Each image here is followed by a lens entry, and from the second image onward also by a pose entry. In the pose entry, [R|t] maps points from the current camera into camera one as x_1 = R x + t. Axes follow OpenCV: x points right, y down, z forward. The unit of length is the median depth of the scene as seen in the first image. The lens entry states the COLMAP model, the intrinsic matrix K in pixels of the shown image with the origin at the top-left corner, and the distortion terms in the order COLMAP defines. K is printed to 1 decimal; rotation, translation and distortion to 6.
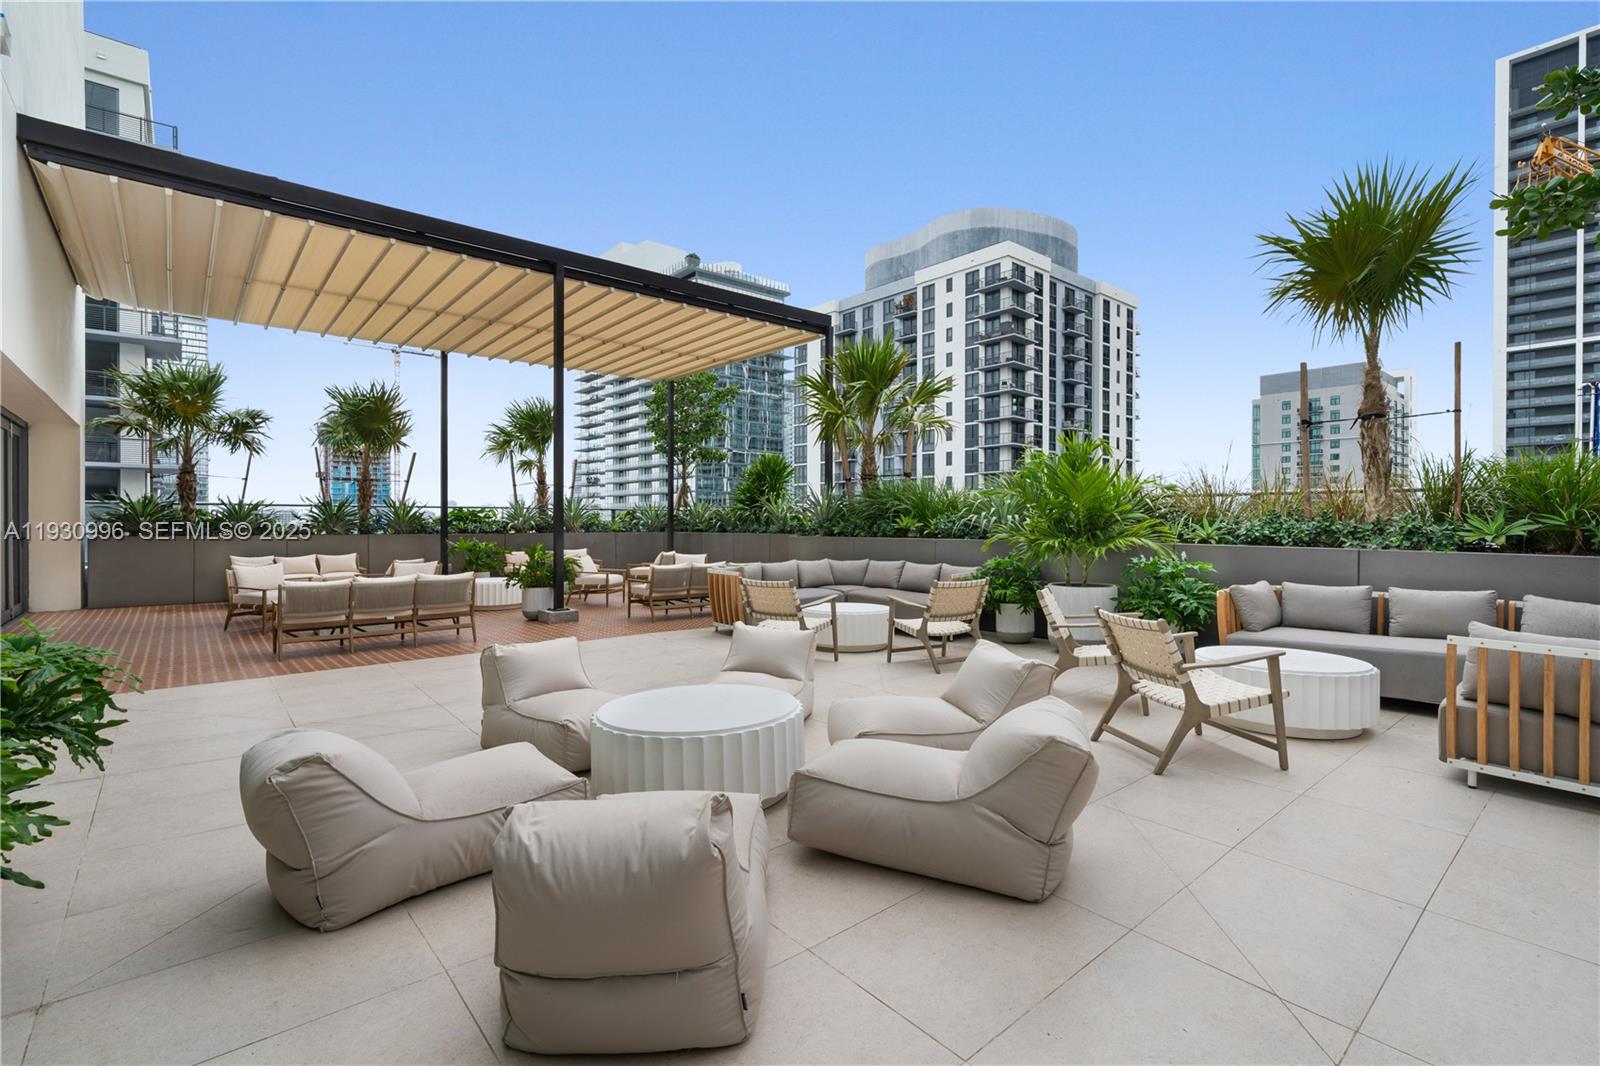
lens RADIAL K [[732.4, 0, 800.0], [0, 732.4, 533.0], [0, 0, 1]] dist [-0.000531, -0.000164]
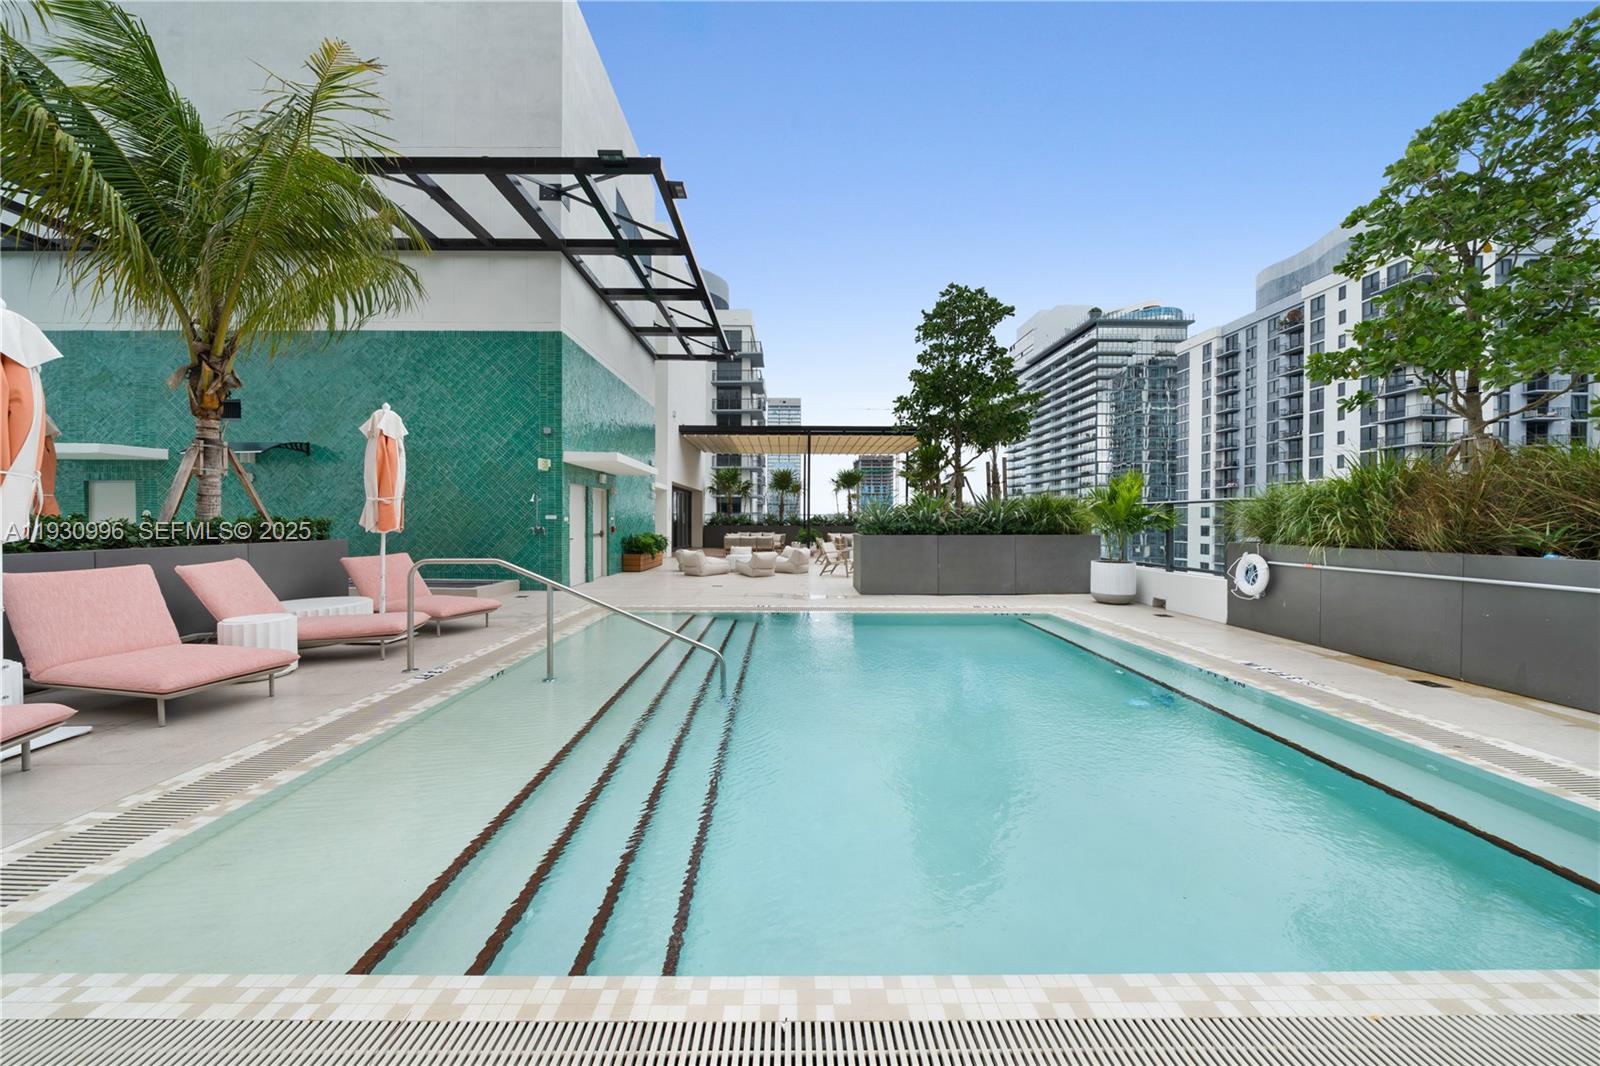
lens RADIAL K [[559.8, 0, 795.8], [0, 559.8, 530.8], [0, 0, 1]] dist [-0.005633, 0.000355]
pose [[0.765347, 0.015147, -0.643440, 0.117455], [-0.014604, 0.999874, 0.006167, 0.001224], [0.643453, 0.004677, 0.765472, -0.082997]]
